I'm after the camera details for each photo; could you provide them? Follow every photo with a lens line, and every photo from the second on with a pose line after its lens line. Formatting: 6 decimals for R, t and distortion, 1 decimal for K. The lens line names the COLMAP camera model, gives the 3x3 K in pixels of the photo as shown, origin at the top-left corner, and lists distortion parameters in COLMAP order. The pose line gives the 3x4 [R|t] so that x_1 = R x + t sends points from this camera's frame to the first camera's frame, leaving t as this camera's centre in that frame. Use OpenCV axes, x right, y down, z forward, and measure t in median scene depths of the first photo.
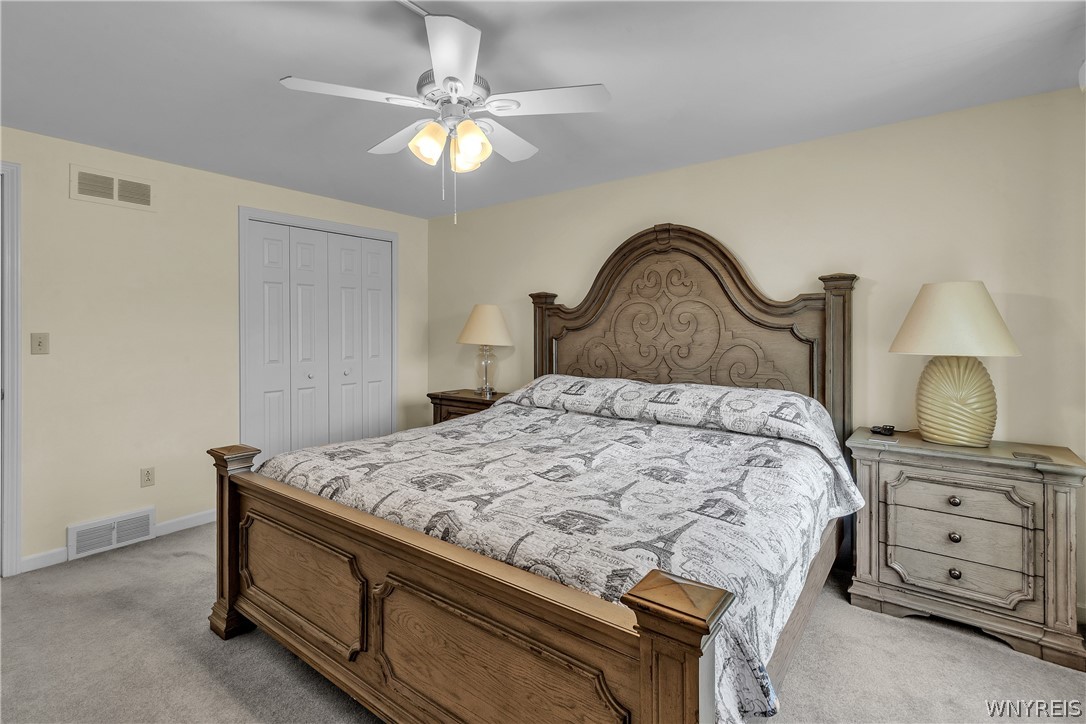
lens RADIAL K [[489.8, 0, 545.8], [0, 489.8, 331.9], [0, 0, 1]] dist [0.001031, 0.000322]
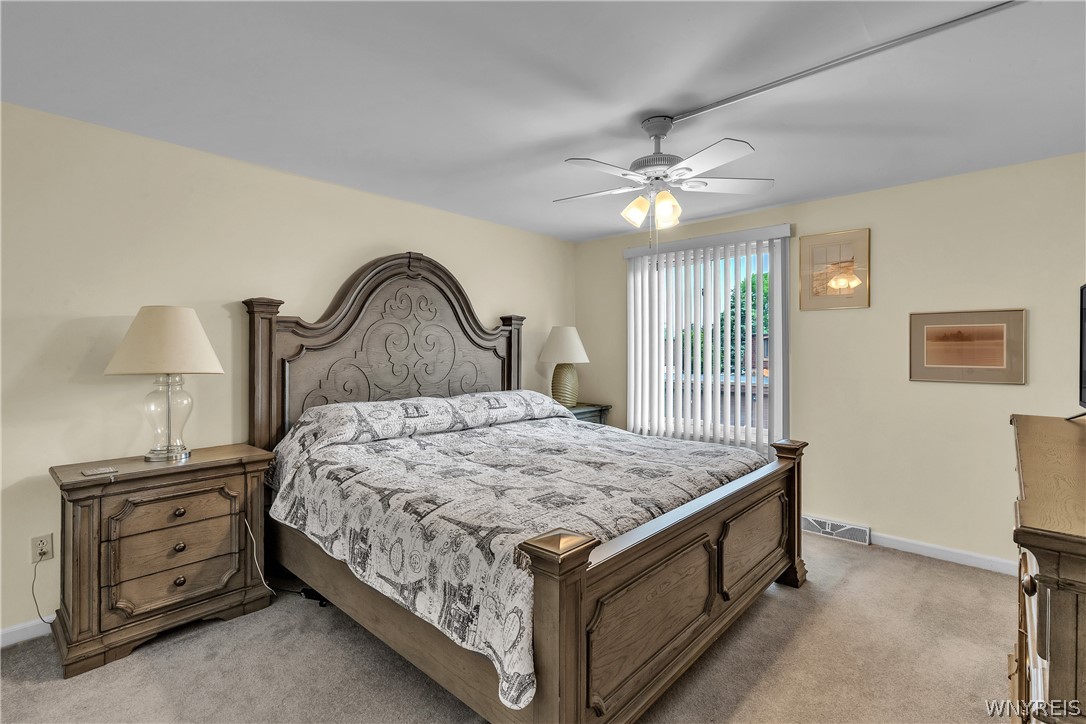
lens RADIAL K [[507.8, 0, 541.6], [0, 507.8, 348.4], [0, 0, 1]] dist [-0.000800, -0.001375]
pose [[0.097528, 0.006821, 0.995209, -0.851711], [-0.001518, 0.999976, -0.006705, -0.000529], [-0.995232, -0.000857, 0.097536, 0.609989]]
